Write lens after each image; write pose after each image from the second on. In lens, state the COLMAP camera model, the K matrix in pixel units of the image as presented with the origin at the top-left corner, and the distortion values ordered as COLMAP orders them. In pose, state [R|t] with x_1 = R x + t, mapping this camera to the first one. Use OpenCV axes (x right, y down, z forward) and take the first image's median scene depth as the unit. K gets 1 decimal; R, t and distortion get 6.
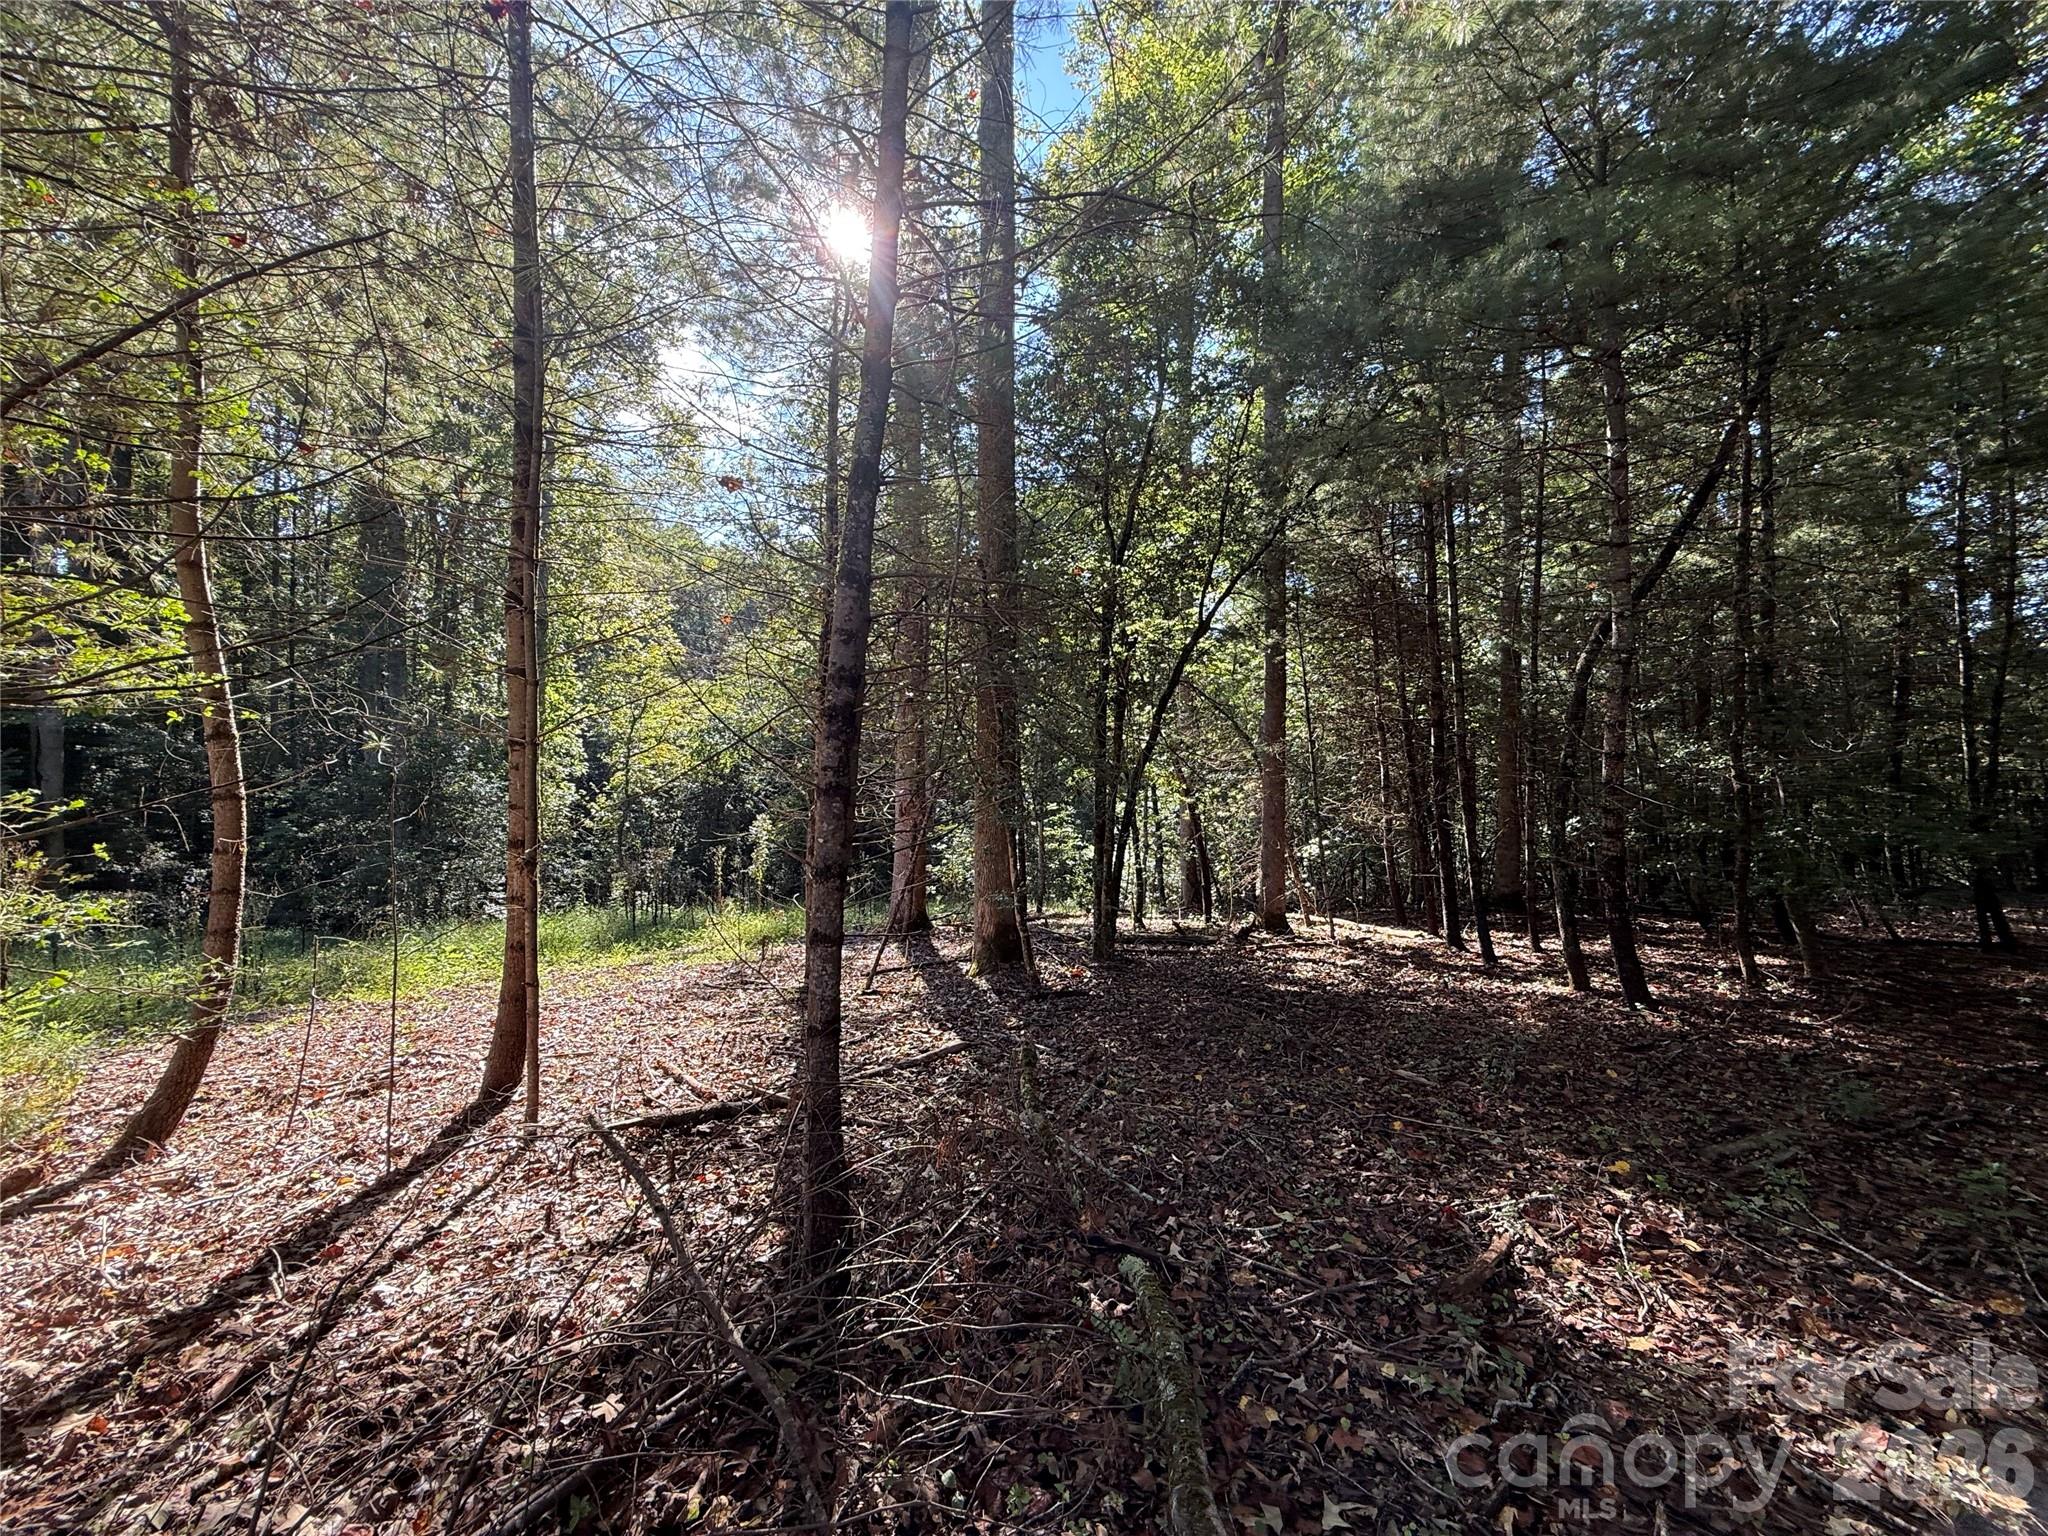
lens RADIAL K [[811.7, 0, 1024.5], [0, 811.7, 771.7], [0, 0, 1]] dist [-0.002806, 0.001124]
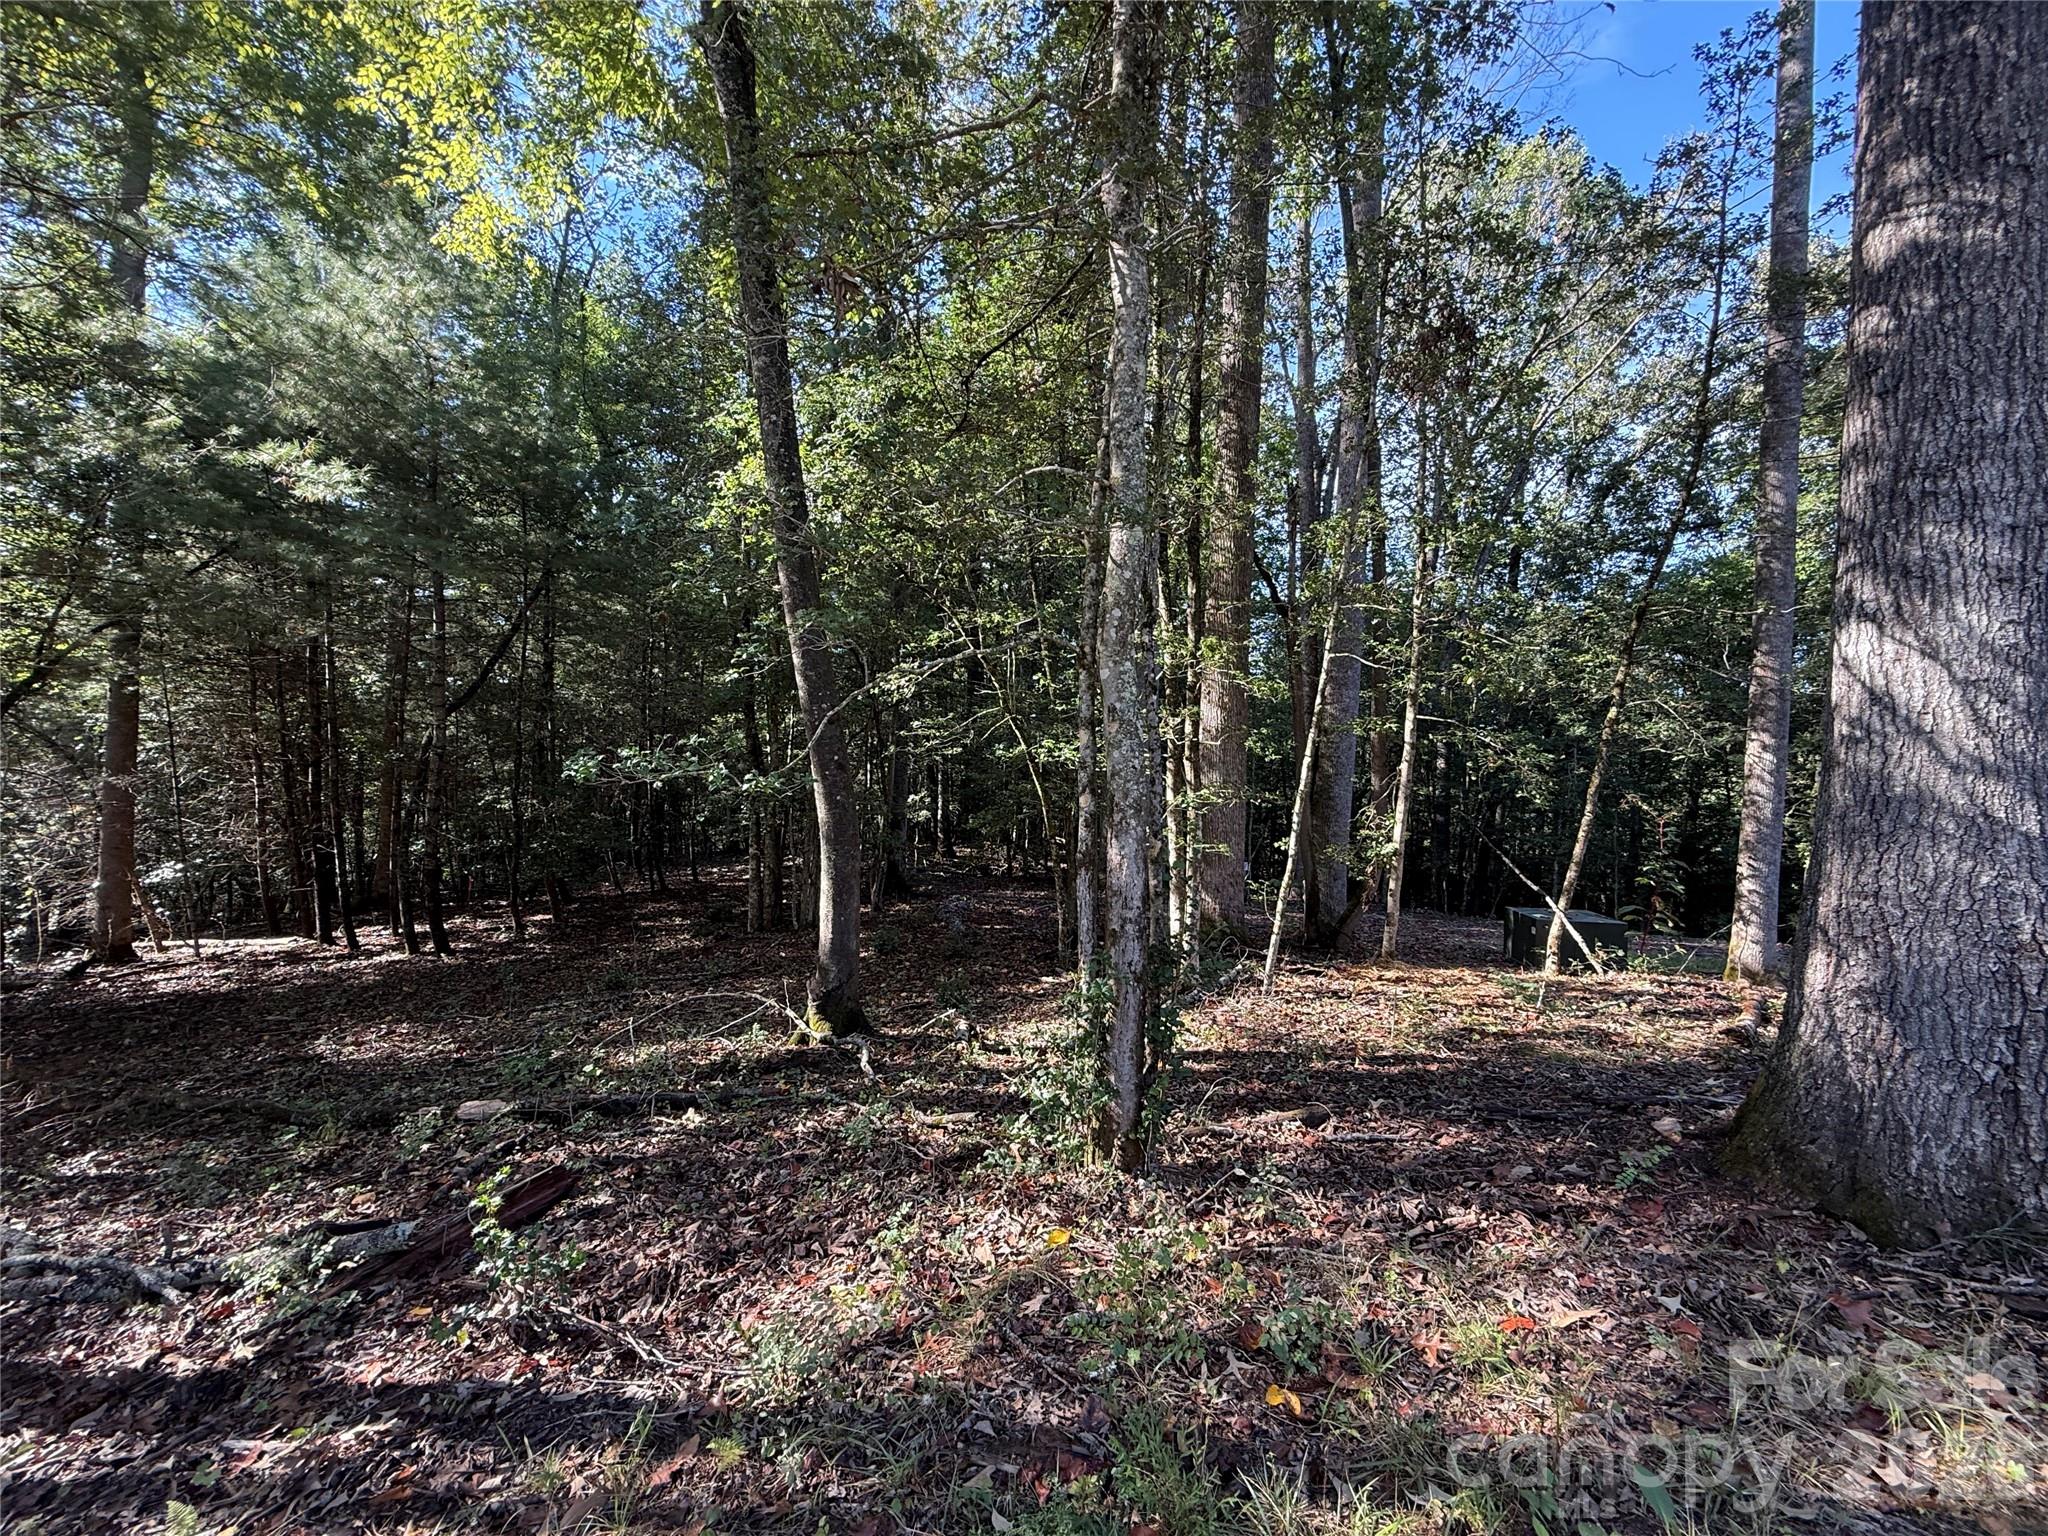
lens RADIAL K [[811.7, 0, 1032.6], [0, 811.7, 768.9], [0, 0, 1]] dist [-0.002806, 0.001124]
pose [[0.379330, 0.015982, 0.925123, -0.266826], [-0.030156, 0.999533, -0.004903, -0.099120], [-0.924770, -0.026038, 0.379635, -0.581680]]
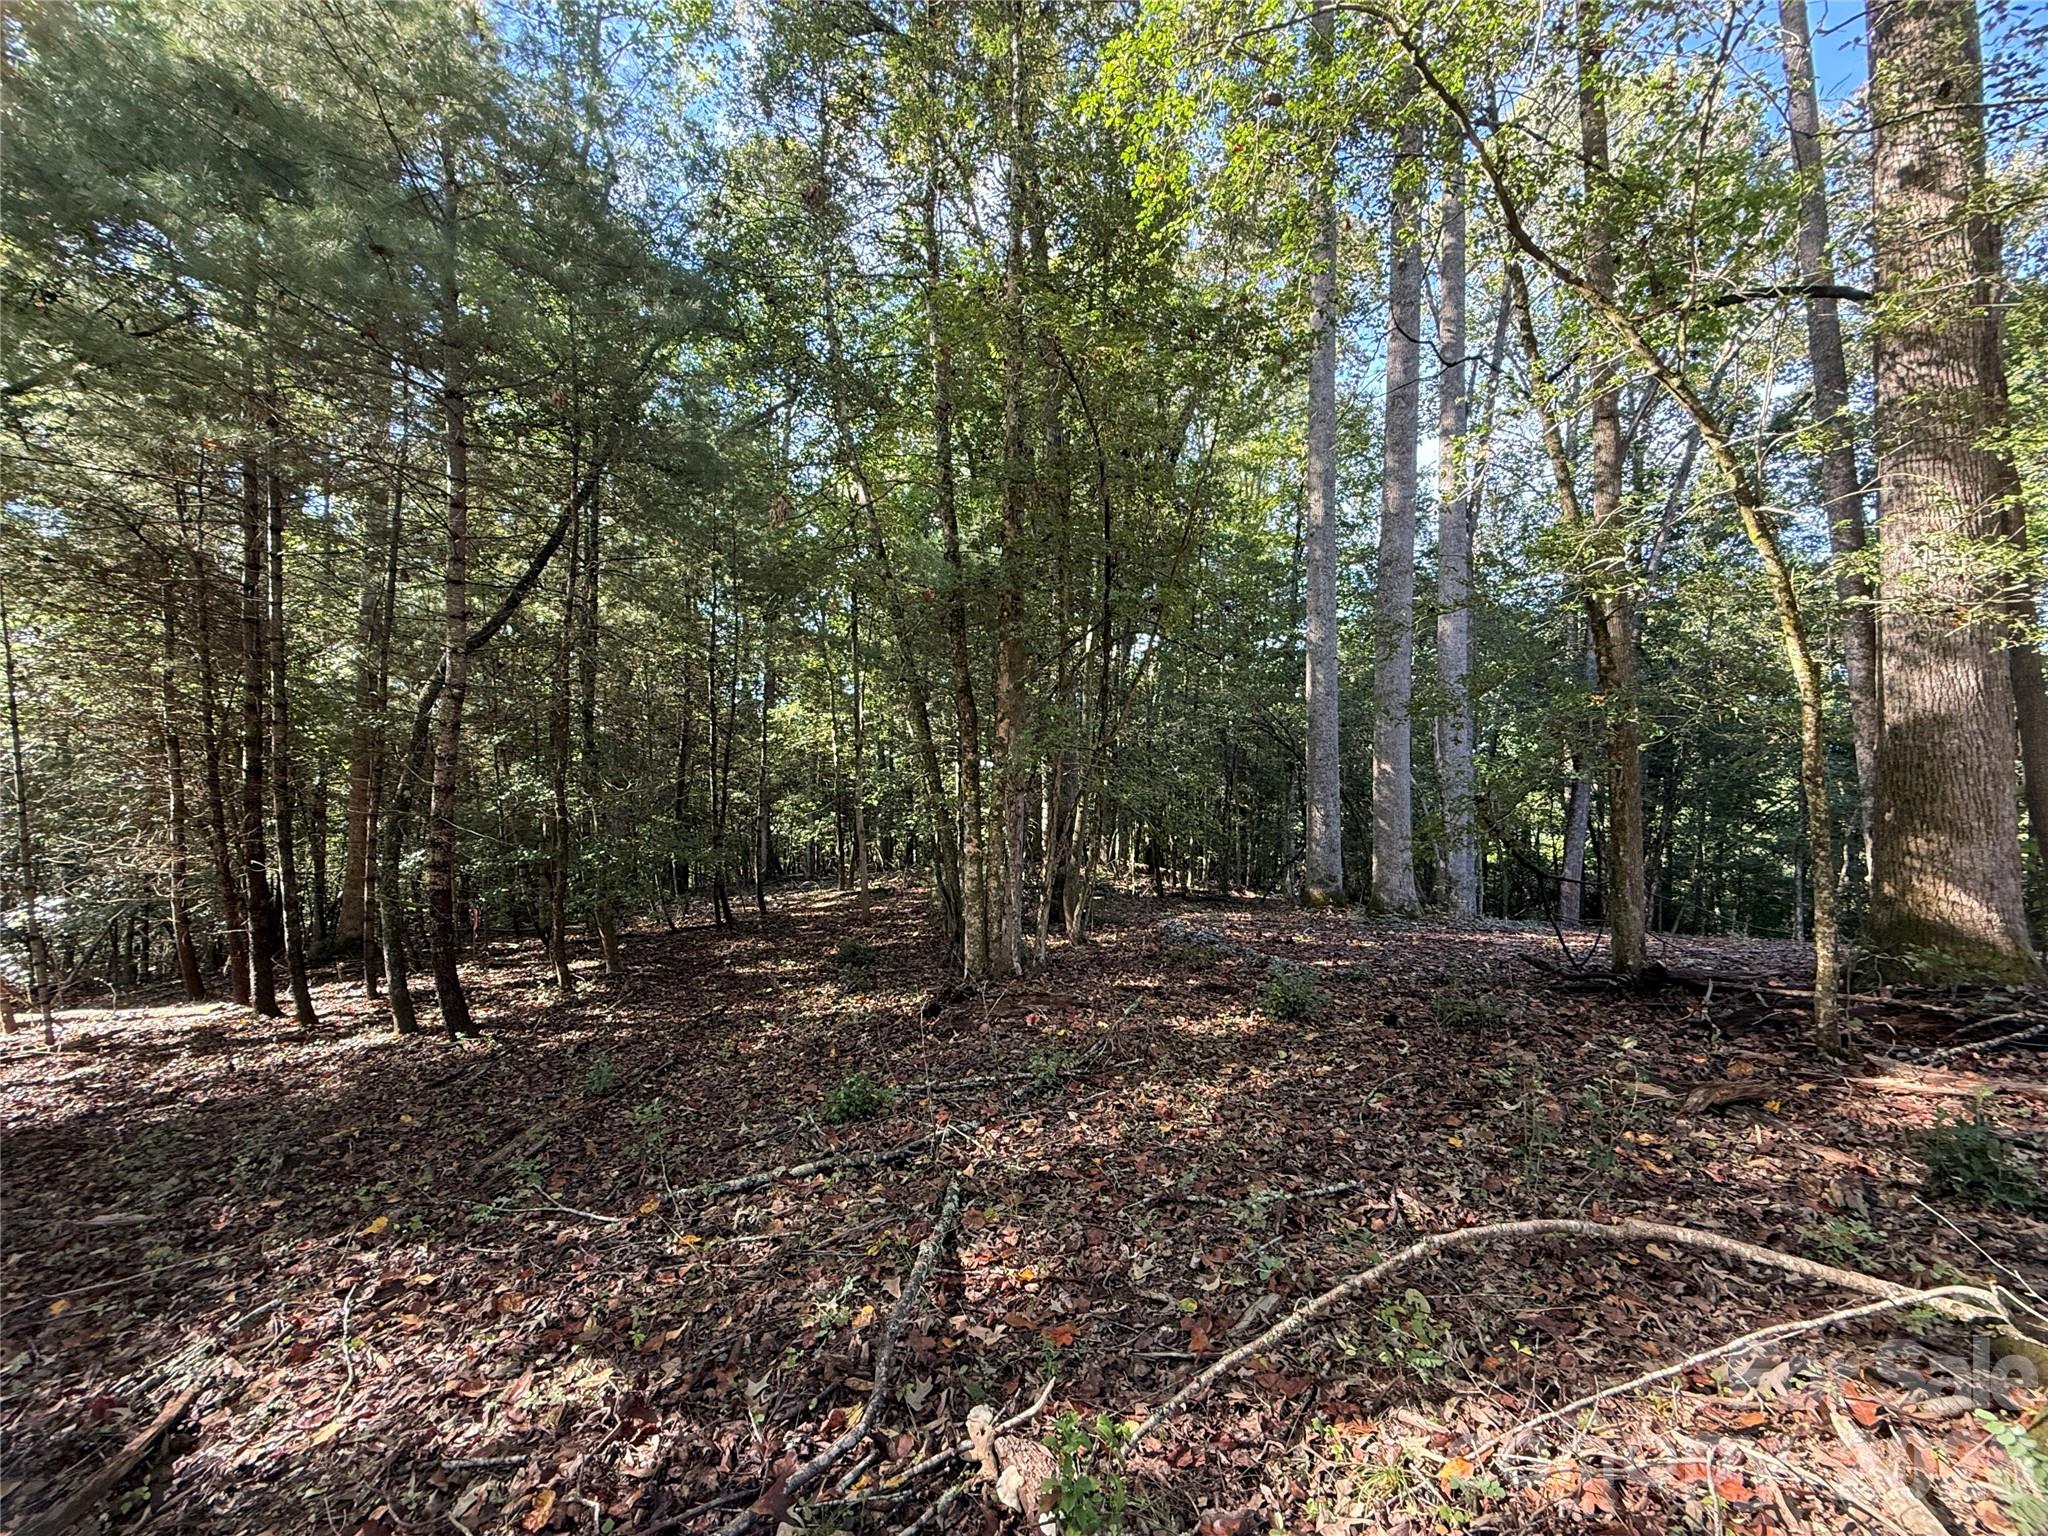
lens RADIAL K [[811.7, 0, 1020.7], [0, 811.7, 769.0], [0, 0, 1]] dist [-0.002806, 0.001124]
pose [[0.363985, 0.043604, 0.930383, 0.037968], [-0.008796, 0.999020, -0.043380, -0.004907], [-0.931363, 0.007606, 0.364012, -0.021010]]
